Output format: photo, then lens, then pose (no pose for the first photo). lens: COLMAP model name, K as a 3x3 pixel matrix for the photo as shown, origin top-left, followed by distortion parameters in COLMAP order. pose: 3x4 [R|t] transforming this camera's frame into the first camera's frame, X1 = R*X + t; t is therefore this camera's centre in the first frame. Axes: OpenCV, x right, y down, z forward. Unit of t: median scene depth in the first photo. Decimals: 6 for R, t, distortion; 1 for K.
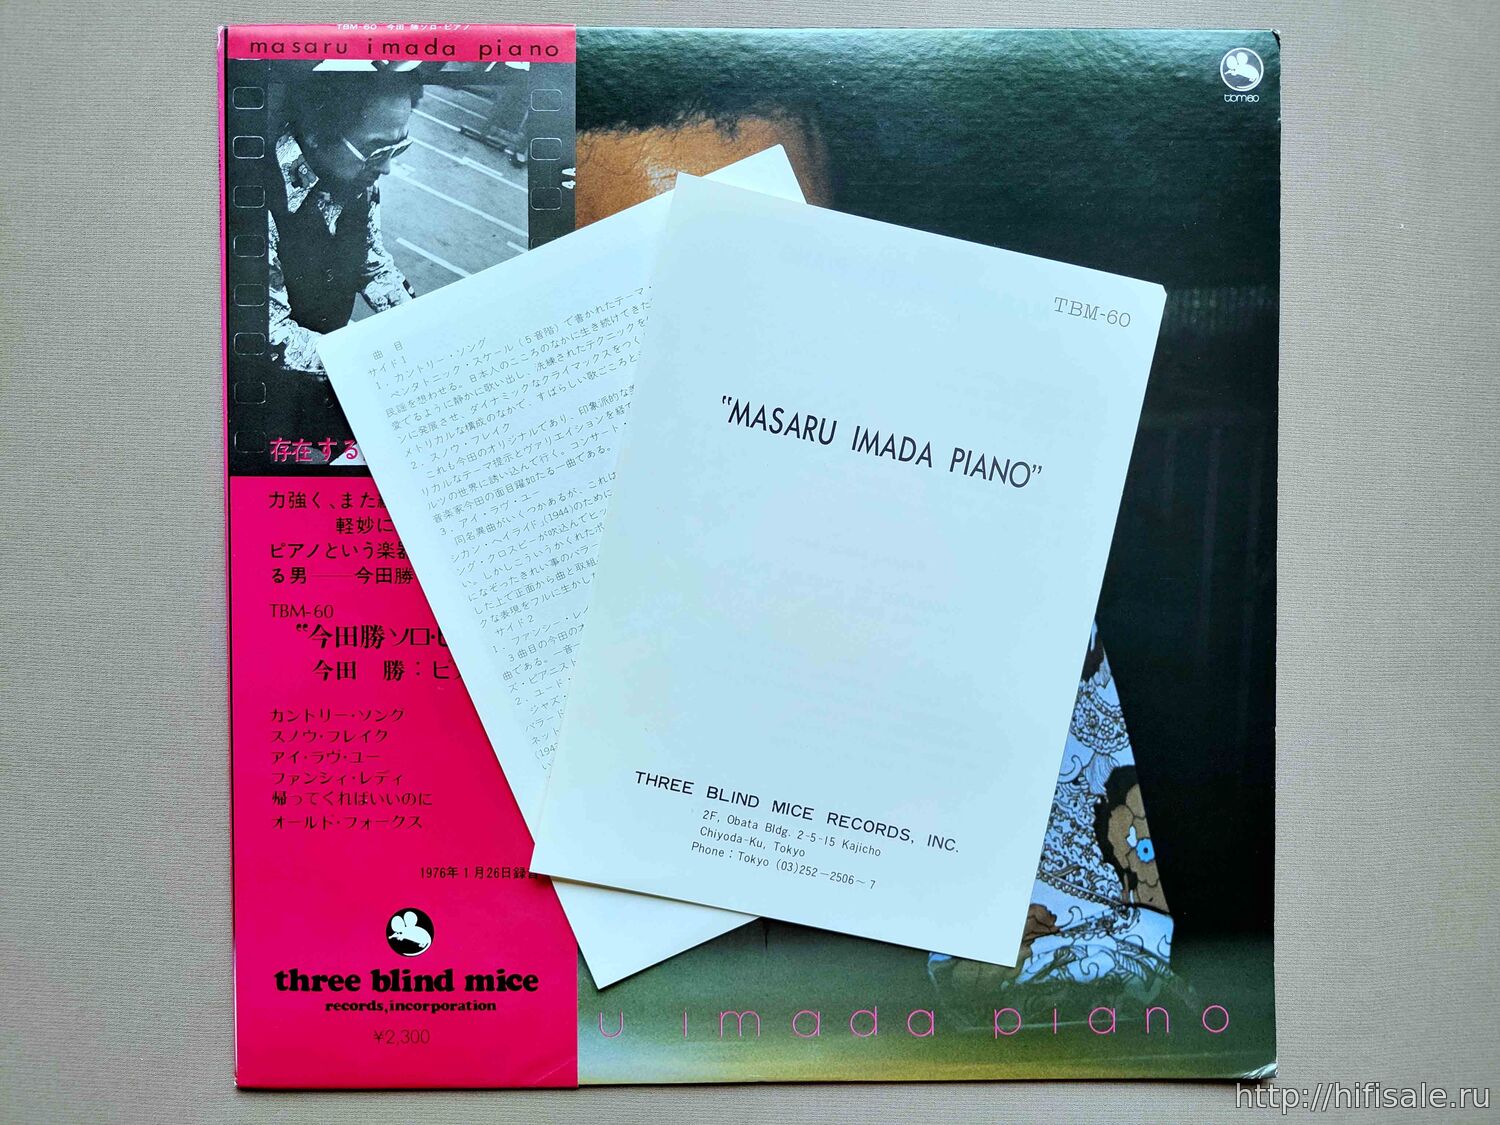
lens RADIAL K [[1058.4, 0, 750.4], [0, 1058.4, 565.3], [0, 0, 1]] dist [-0.007142, 0.008251]
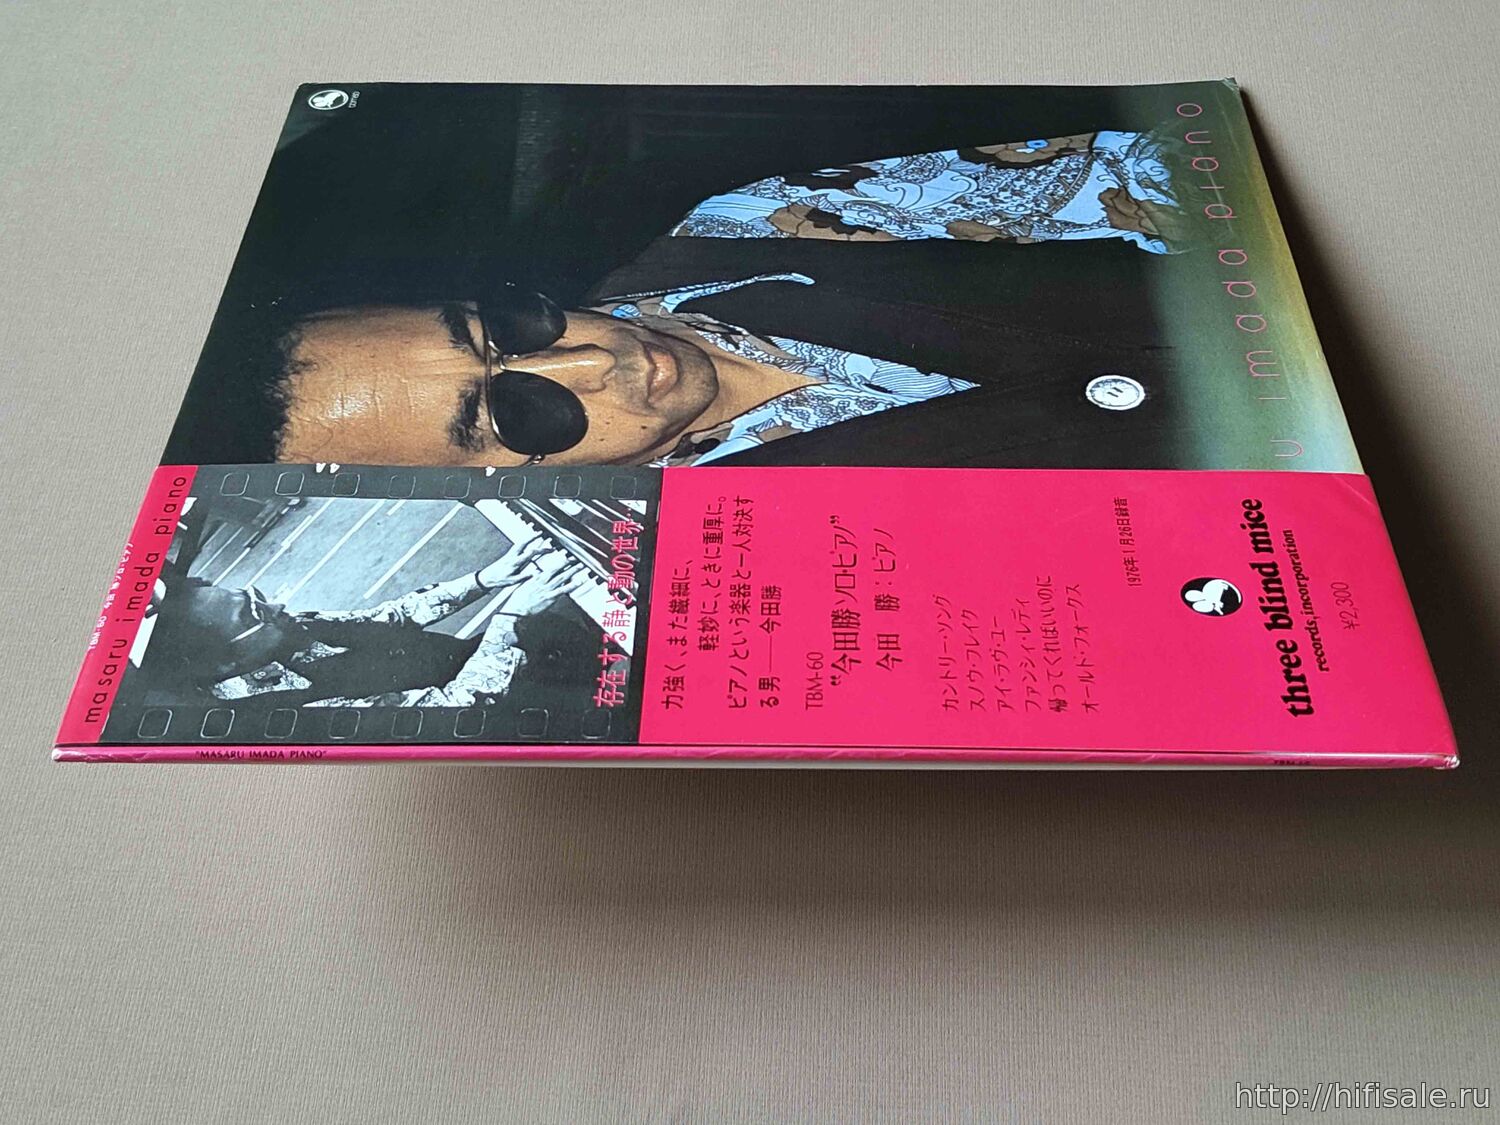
lens RADIAL K [[2135.7, 0, 749.0], [0, 2135.7, 562.9], [0, 0, 1]] dist [0.056445, 0.000000]
pose [[0.019278, -0.656816, 0.753804, -1.566443], [0.999316, -0.011132, -0.035257, 0.051350], [0.031549, 0.753968, 0.656153, -0.110639]]
